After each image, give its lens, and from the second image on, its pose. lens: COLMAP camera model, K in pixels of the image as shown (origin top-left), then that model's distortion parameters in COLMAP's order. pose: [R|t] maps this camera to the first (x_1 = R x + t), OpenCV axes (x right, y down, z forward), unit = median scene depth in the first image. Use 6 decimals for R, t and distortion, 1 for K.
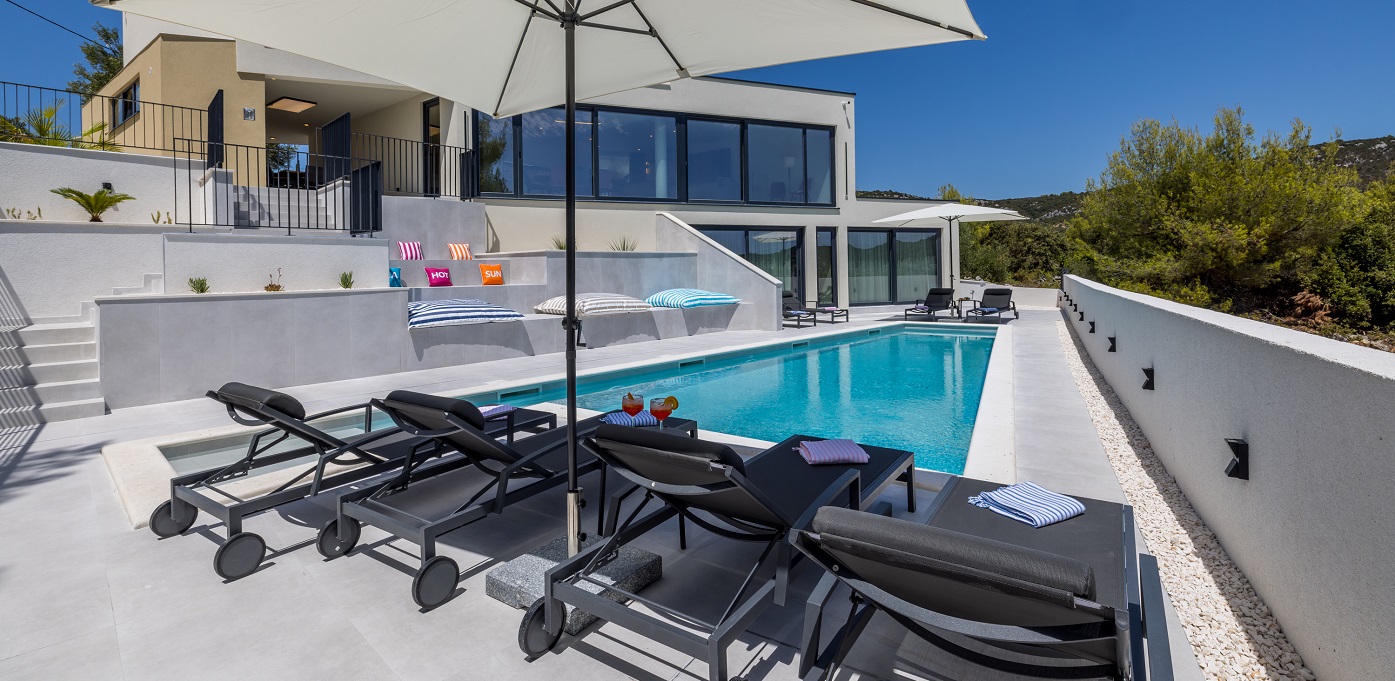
lens RADIAL K [[619.6, 0, 707.6], [0, 619.6, 276.8], [0, 0, 1]] dist [-0.001452, 0.000035]
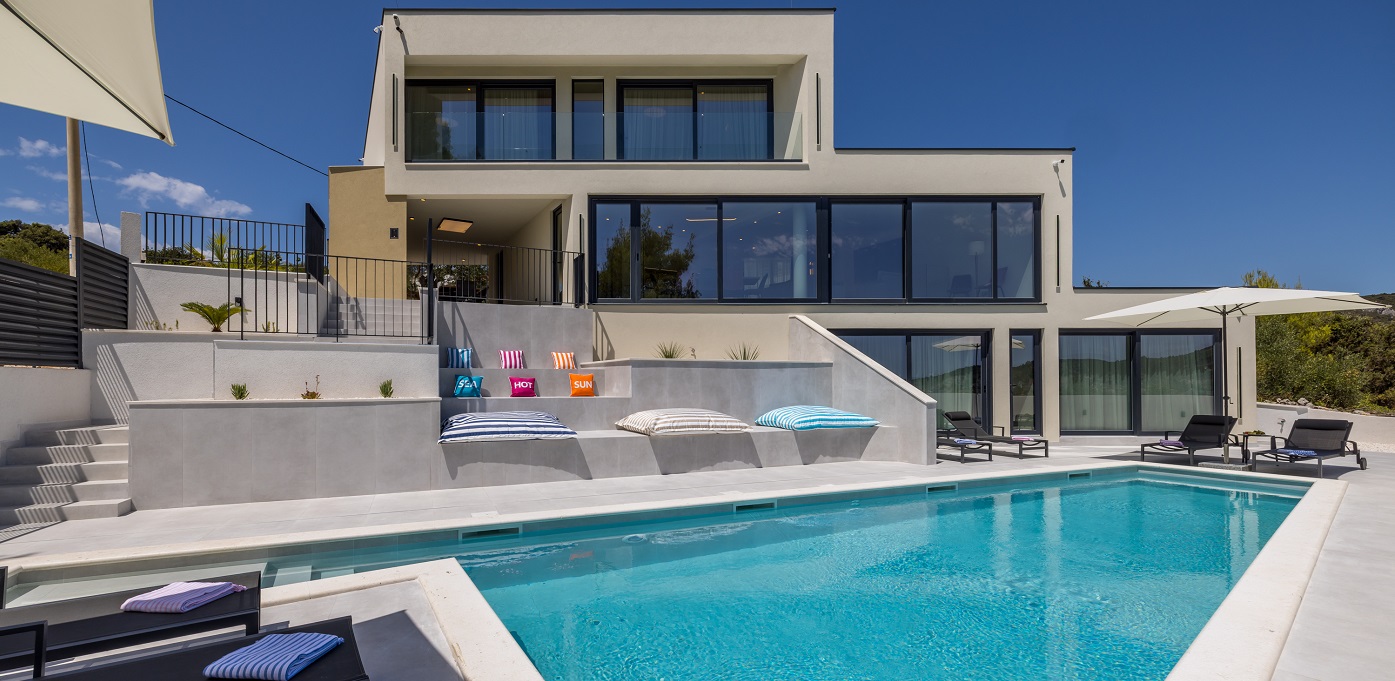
lens RADIAL K [[600.6, 0, 695.4], [0, 600.6, 384.7], [0, 0, 1]] dist [0.003398, 0.000562]
pose [[0.922082, 0.015122, -0.386699, 0.120575], [-0.017490, 0.999844, -0.002606, -0.003925], [0.386599, 0.009166, 0.922202, 0.189195]]
